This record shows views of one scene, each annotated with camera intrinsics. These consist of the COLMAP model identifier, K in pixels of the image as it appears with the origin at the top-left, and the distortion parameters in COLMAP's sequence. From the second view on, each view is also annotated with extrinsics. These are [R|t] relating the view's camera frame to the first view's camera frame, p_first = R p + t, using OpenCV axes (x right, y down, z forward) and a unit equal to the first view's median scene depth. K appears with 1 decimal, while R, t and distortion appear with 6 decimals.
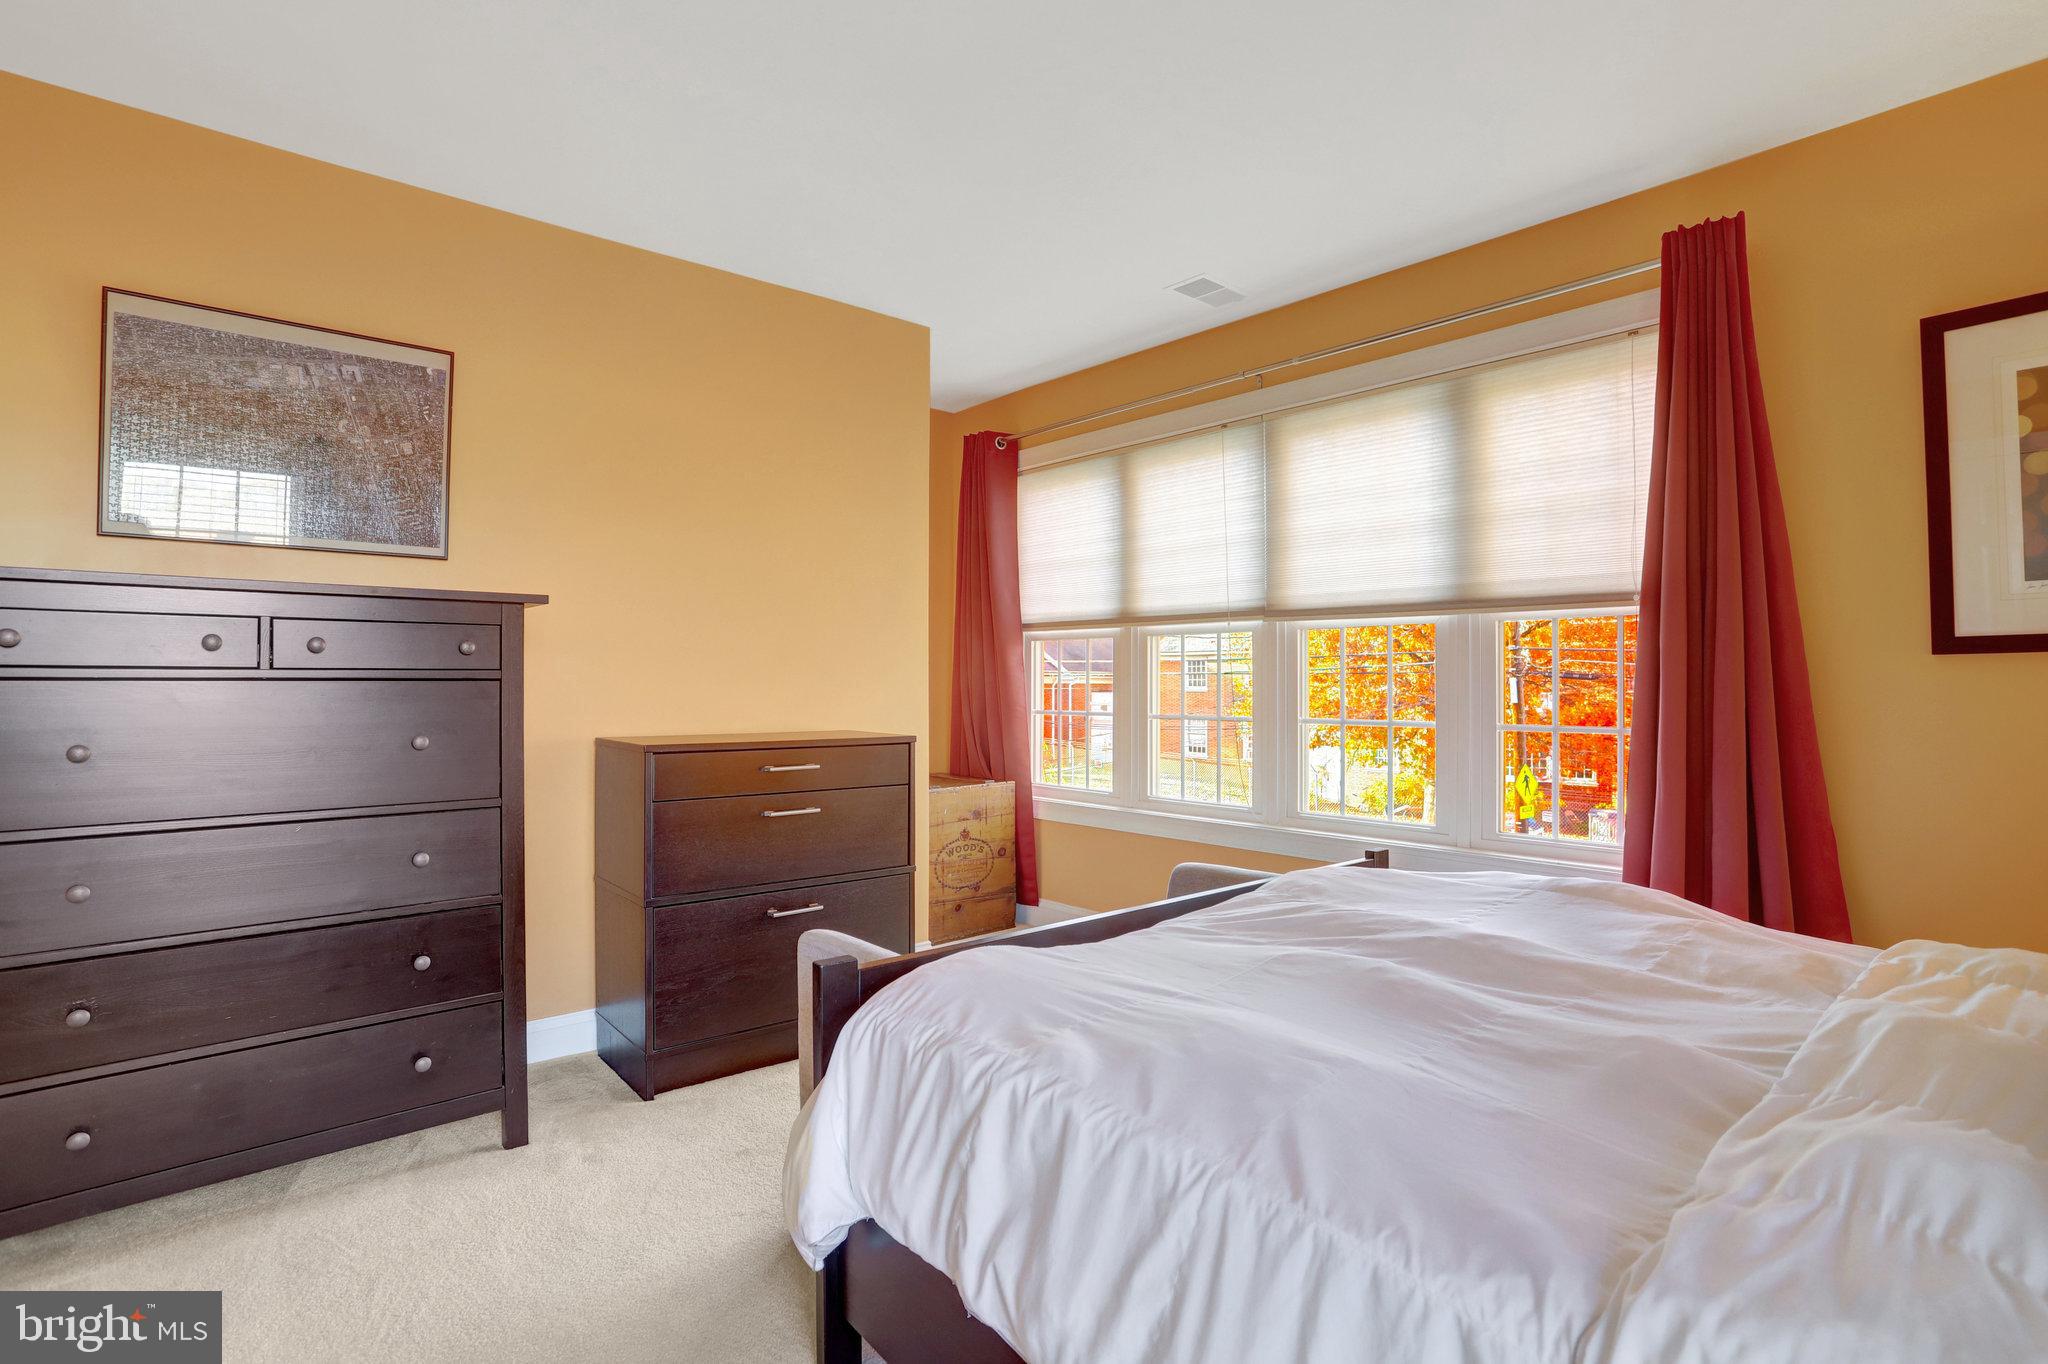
lens RADIAL K [[1013.8, 0, 1024.0], [0, 1013.8, 682.0], [0, 0, 1]] dist [-0.000811, -0.000071]
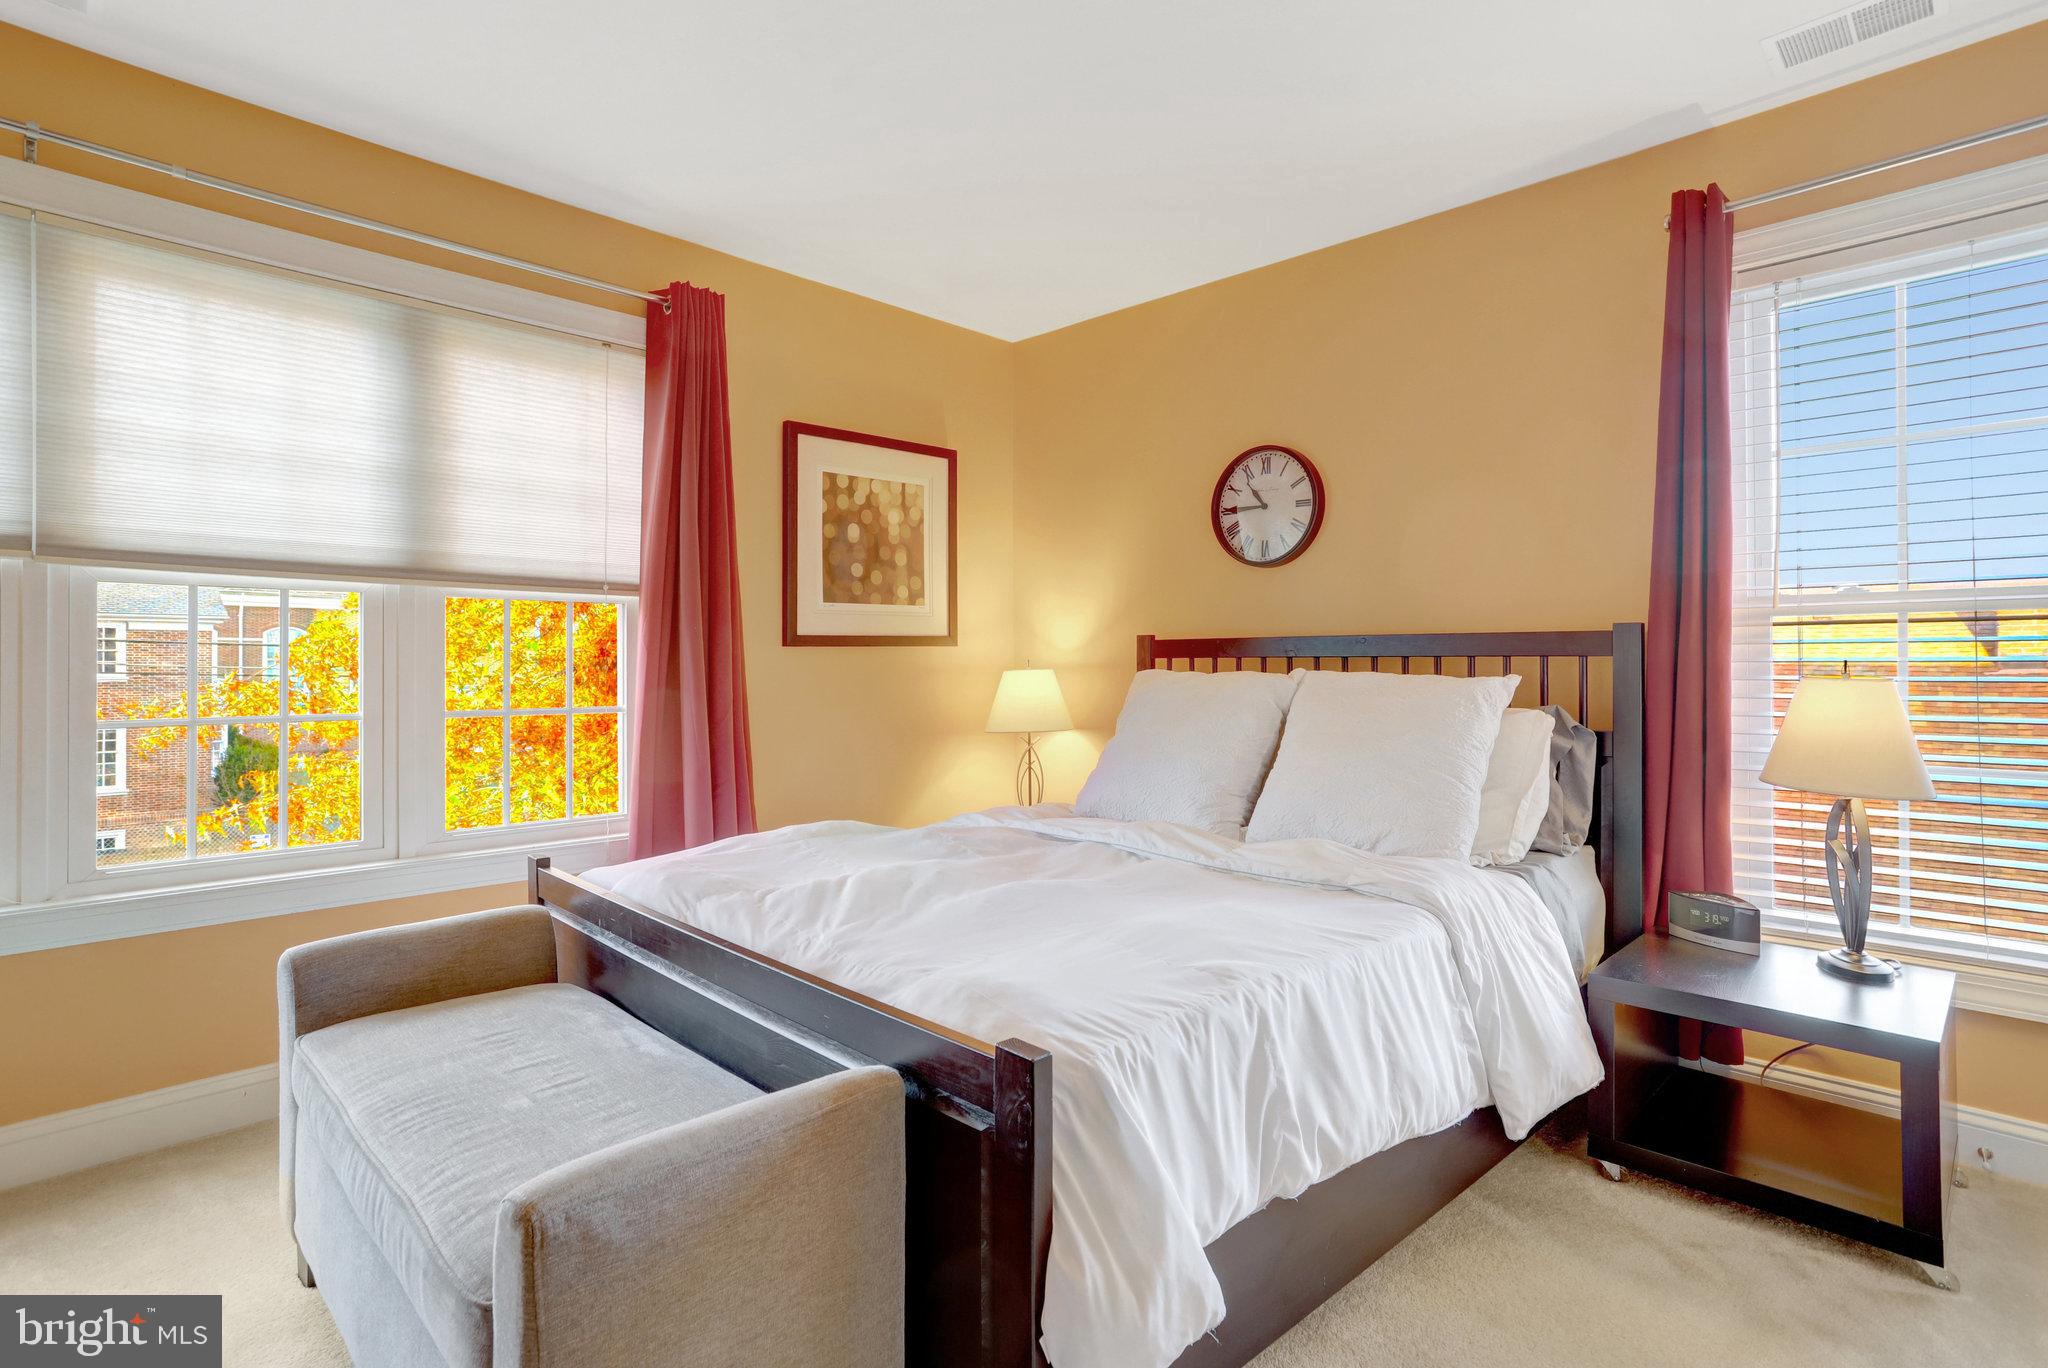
lens RADIAL K [[1018.8, 0, 1023.7], [0, 1018.8, 666.1], [0, 0, 1]] dist [-0.003162, -0.000070]
pose [[-0.056634, -0.007955, 0.998363, -0.503125], [-0.005048, 0.999958, 0.007682, -0.009406], [-0.998382, -0.004604, -0.056672, 0.596341]]
